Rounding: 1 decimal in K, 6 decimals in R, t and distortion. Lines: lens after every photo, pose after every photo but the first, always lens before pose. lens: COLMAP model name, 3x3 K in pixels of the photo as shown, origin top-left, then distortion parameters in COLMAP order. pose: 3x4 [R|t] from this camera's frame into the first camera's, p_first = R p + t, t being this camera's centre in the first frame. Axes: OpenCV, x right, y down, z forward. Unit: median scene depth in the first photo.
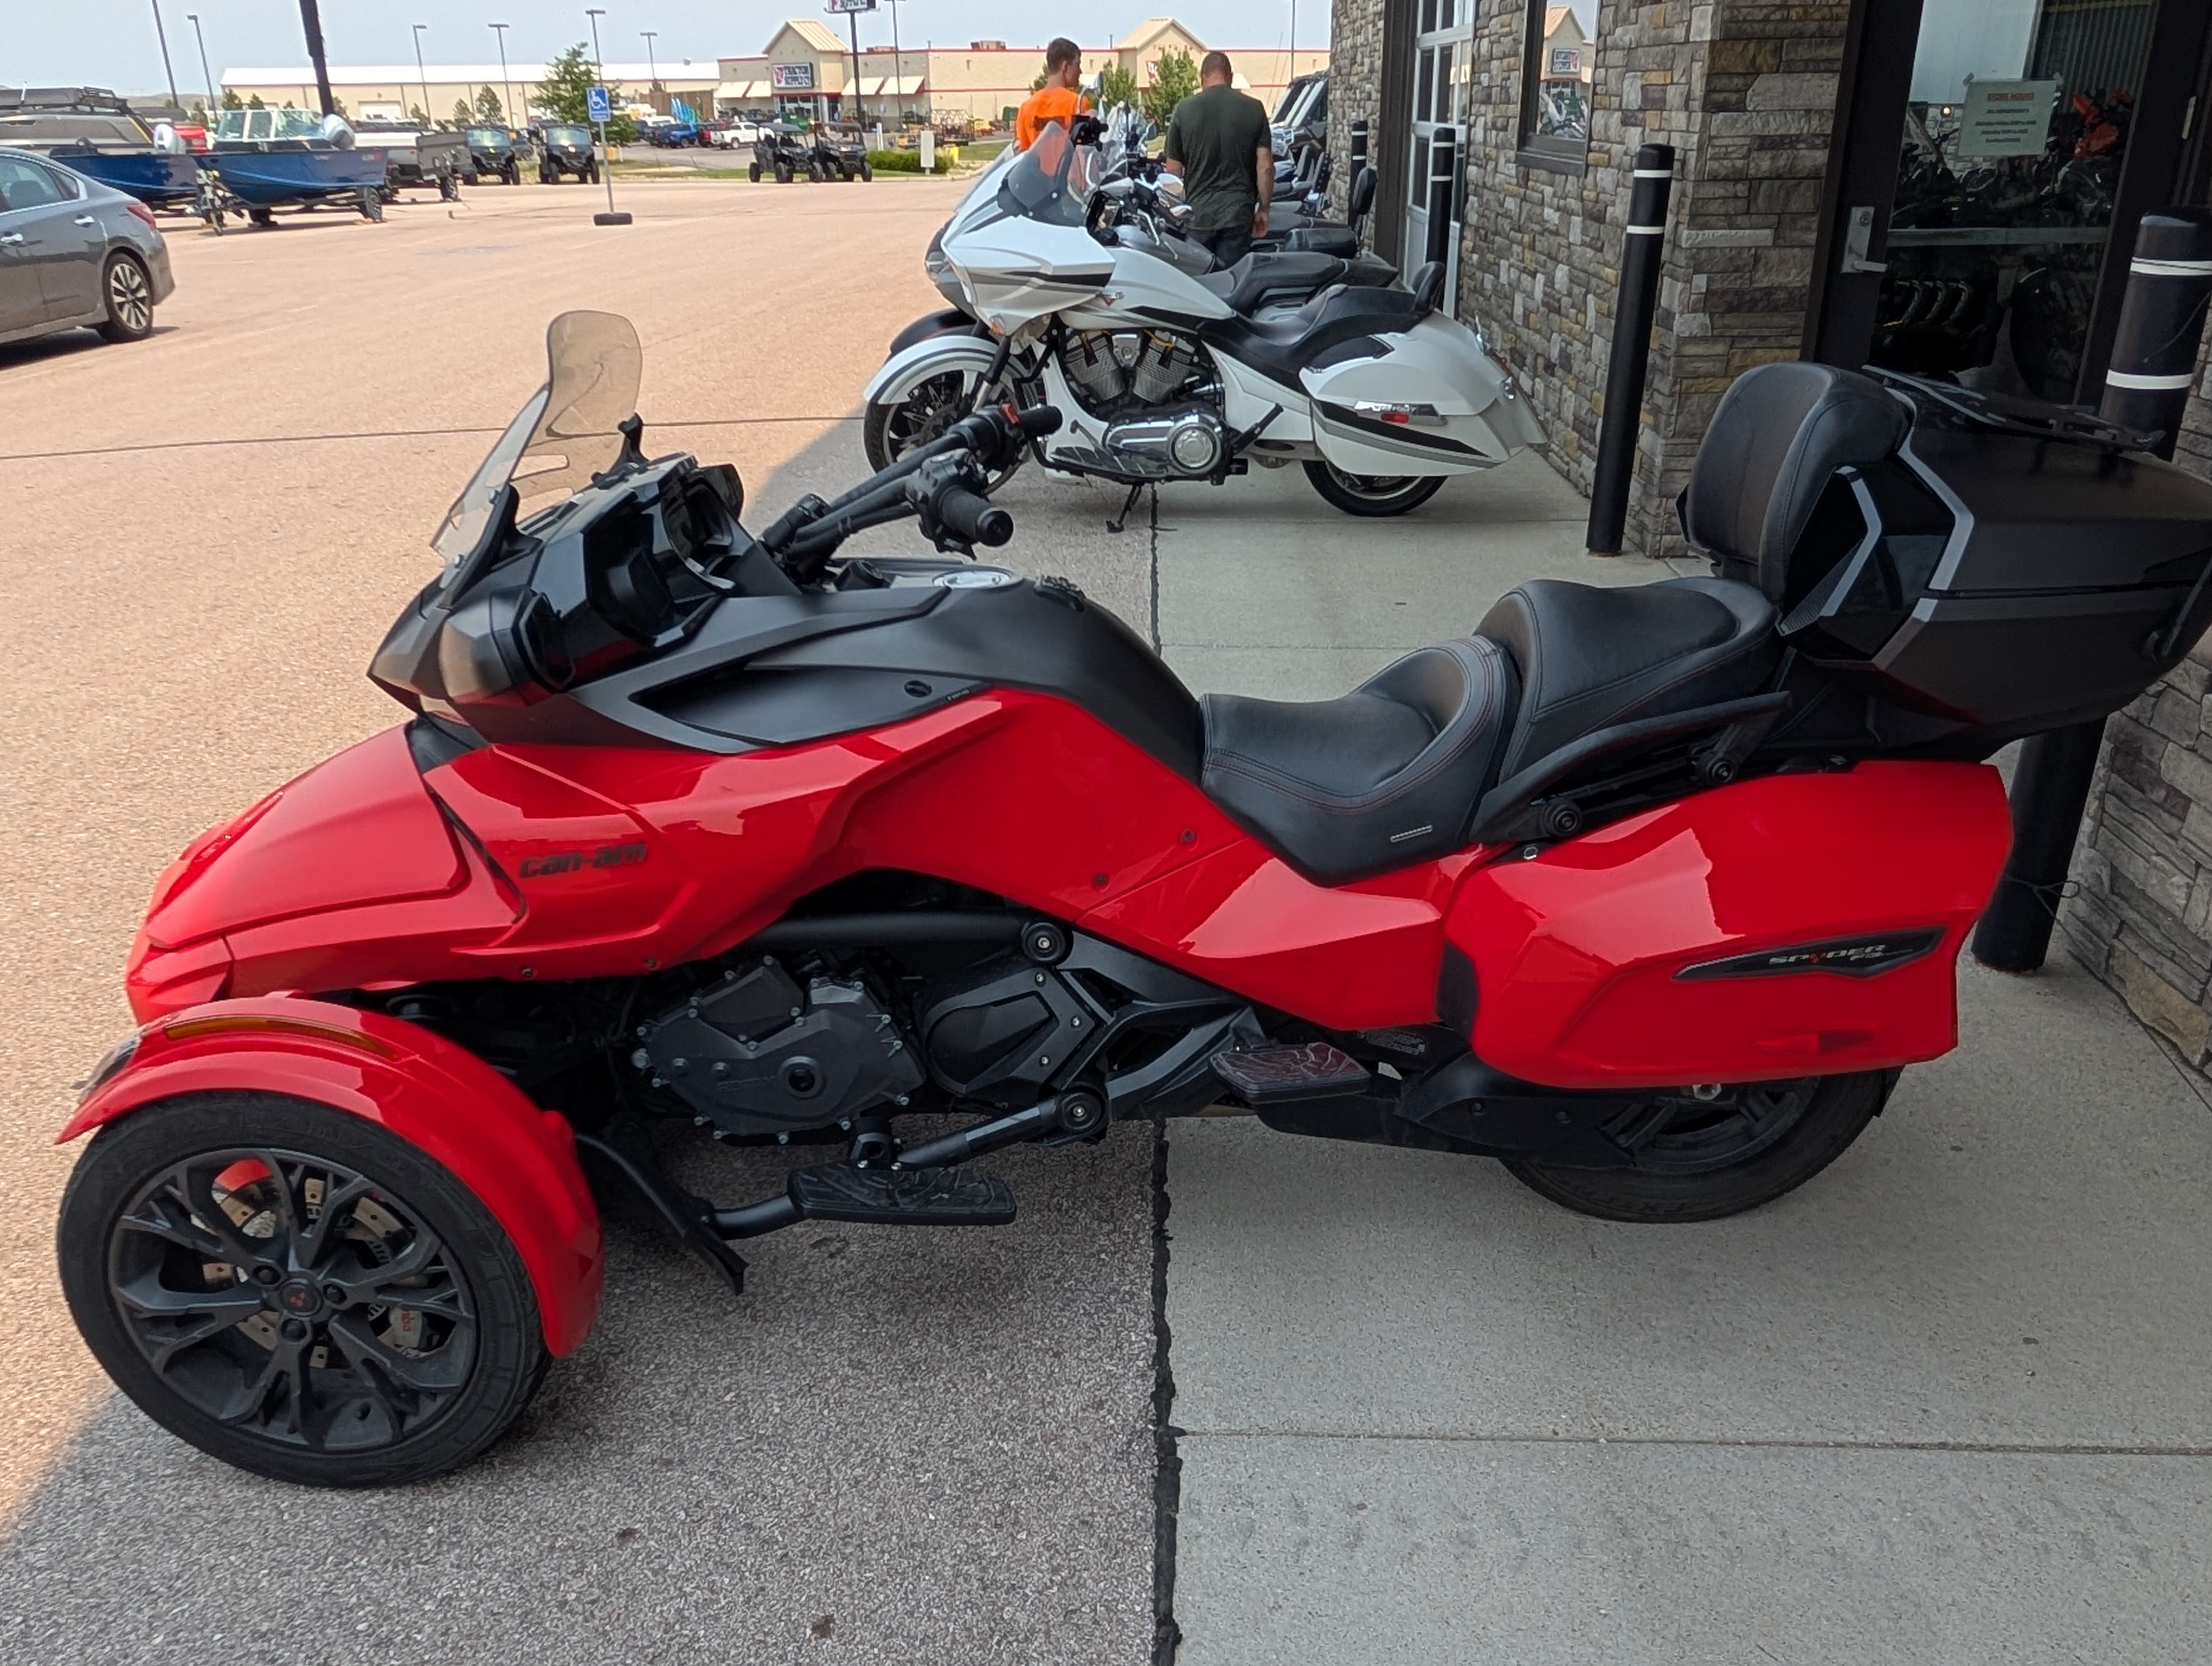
lens RADIAL K [[1705.4, 0, 1035.9], [0, 1705.4, 892.3], [0, 0, 1]] dist [0.008604, -0.010908]
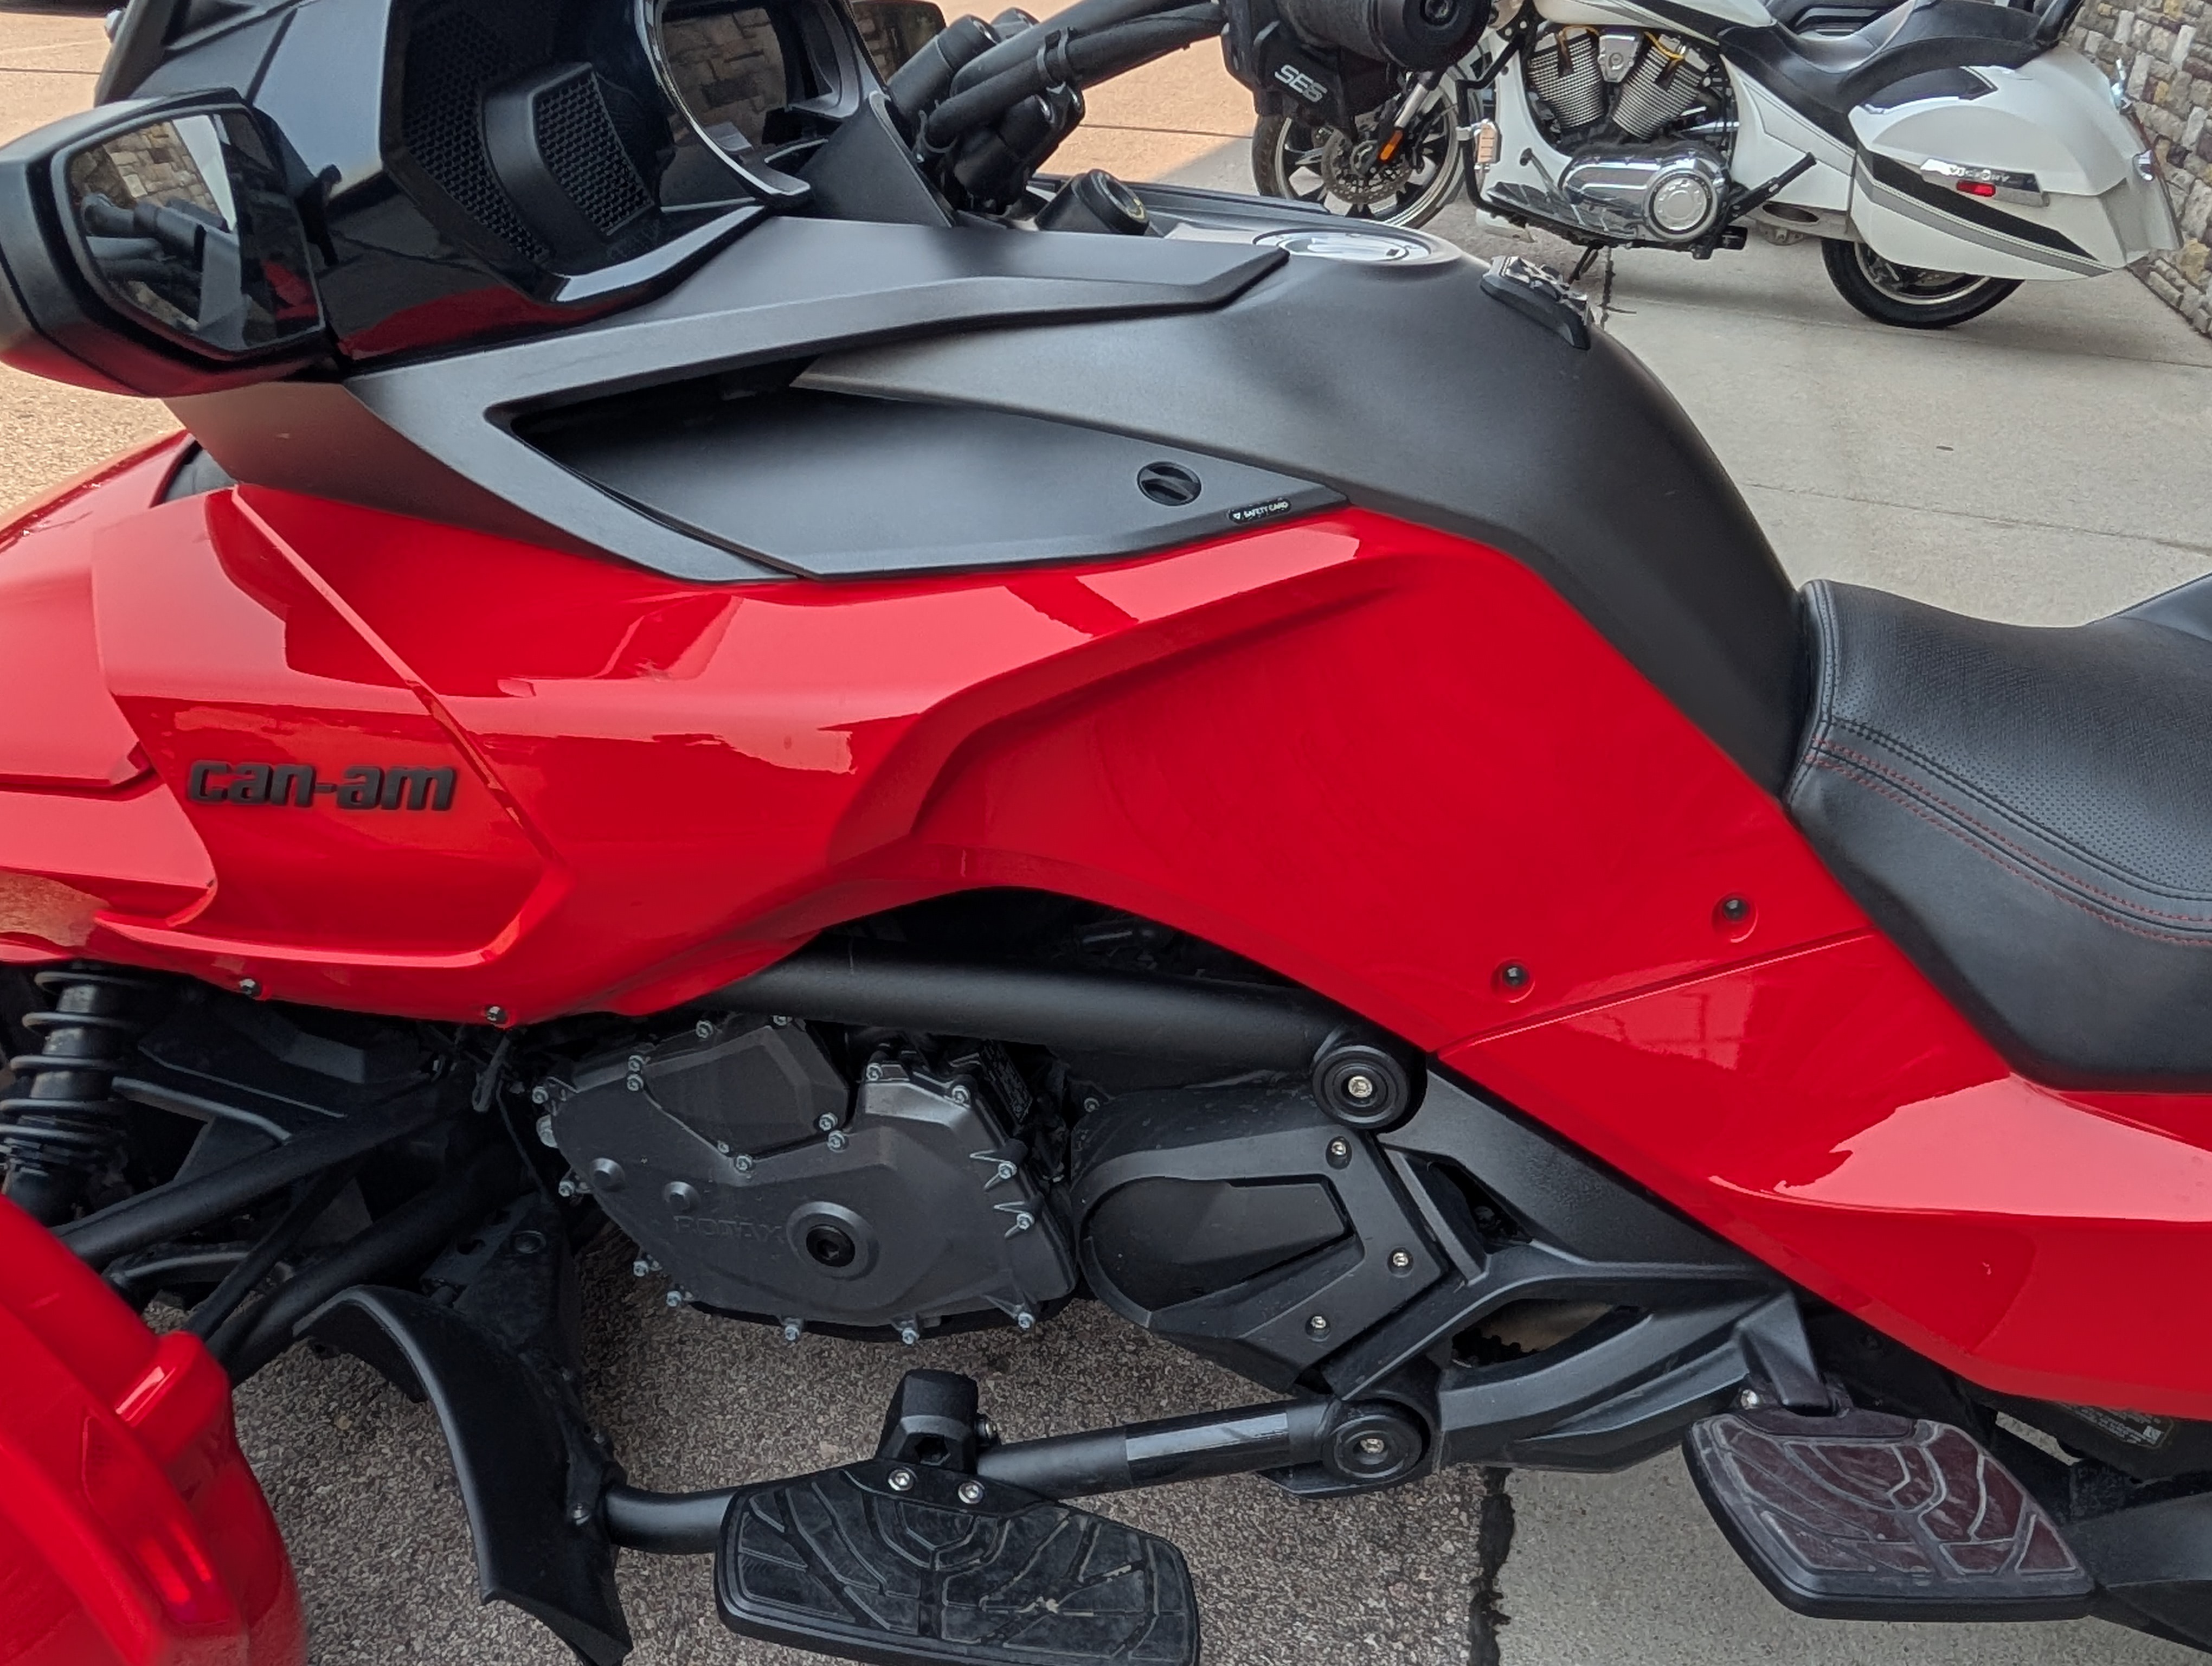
lens RADIAL K [[1530.0, 0, 1101.8], [0, 1530.0, 879.7], [0, 0, 1]] dist [0.001202, -0.001161]
pose [[0.973684, 0.173218, -0.148105, -0.005049], [-0.150443, 0.976672, 0.153225, -0.032970], [0.171191, -0.126912, 0.977030, 0.255876]]
